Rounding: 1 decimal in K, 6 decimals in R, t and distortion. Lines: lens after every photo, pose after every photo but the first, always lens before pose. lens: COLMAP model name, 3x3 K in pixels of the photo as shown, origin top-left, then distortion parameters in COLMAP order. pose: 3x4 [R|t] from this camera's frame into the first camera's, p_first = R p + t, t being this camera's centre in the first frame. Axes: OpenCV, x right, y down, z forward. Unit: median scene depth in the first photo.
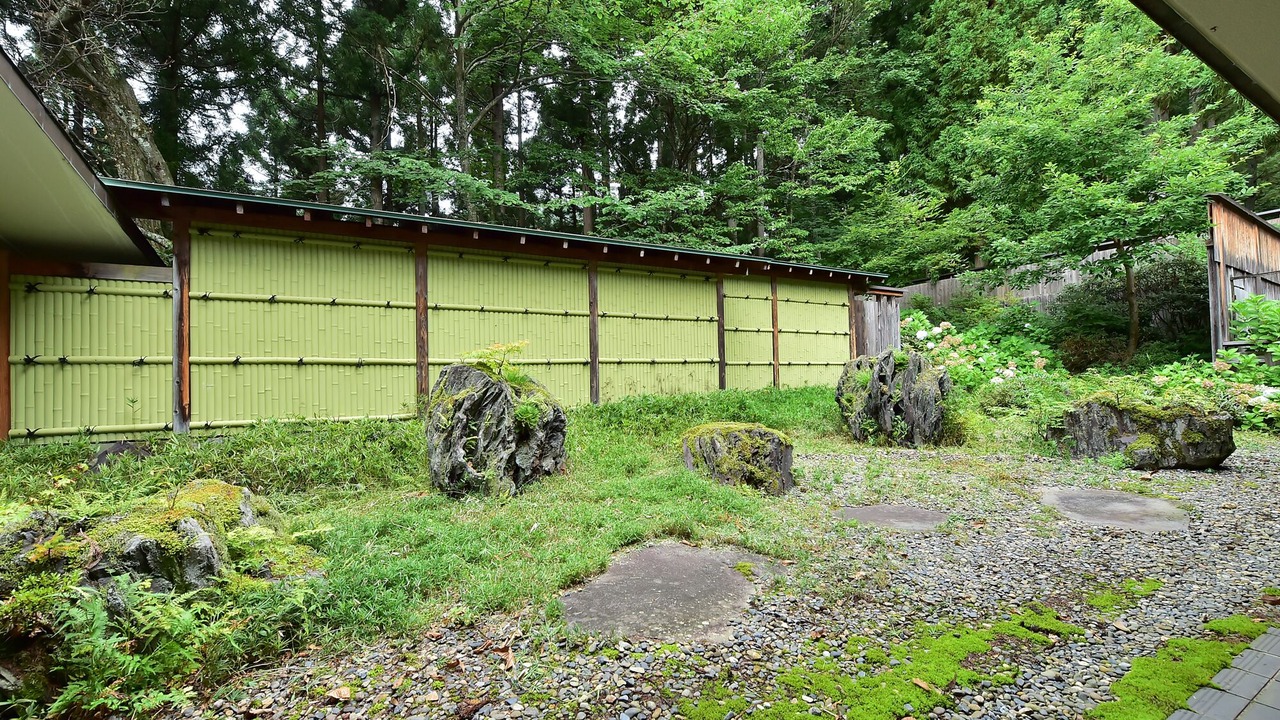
lens RADIAL K [[506.7, 0, 634.7], [0, 506.7, 376.6], [0, 0, 1]] dist [-0.009324, -0.000392]
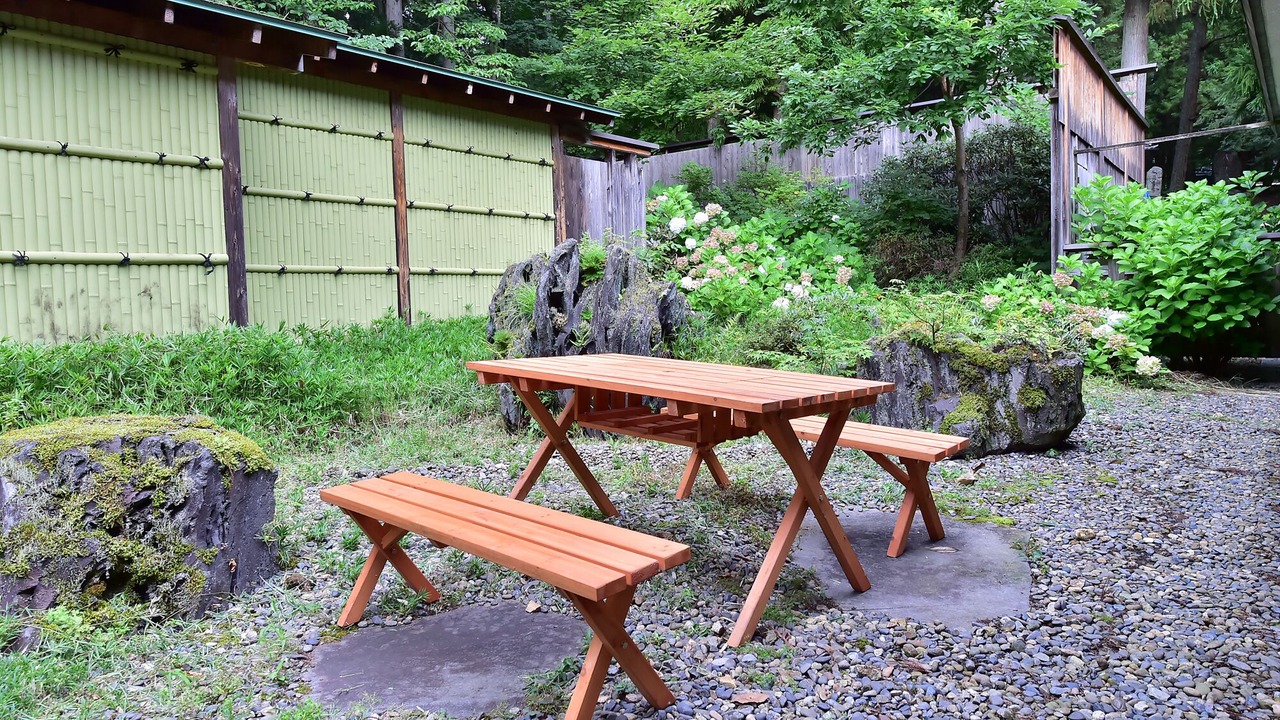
lens RADIAL K [[829.5, 0, 639.9], [0, 829.5, 356.4], [0, 0, 1]] dist [-0.002144, 0.001006]
pose [[0.917265, -0.029766, 0.397163, 0.193676], [0.003243, 0.997728, 0.067286, 0.004104], [-0.398264, -0.060431, 0.915278, 0.185580]]
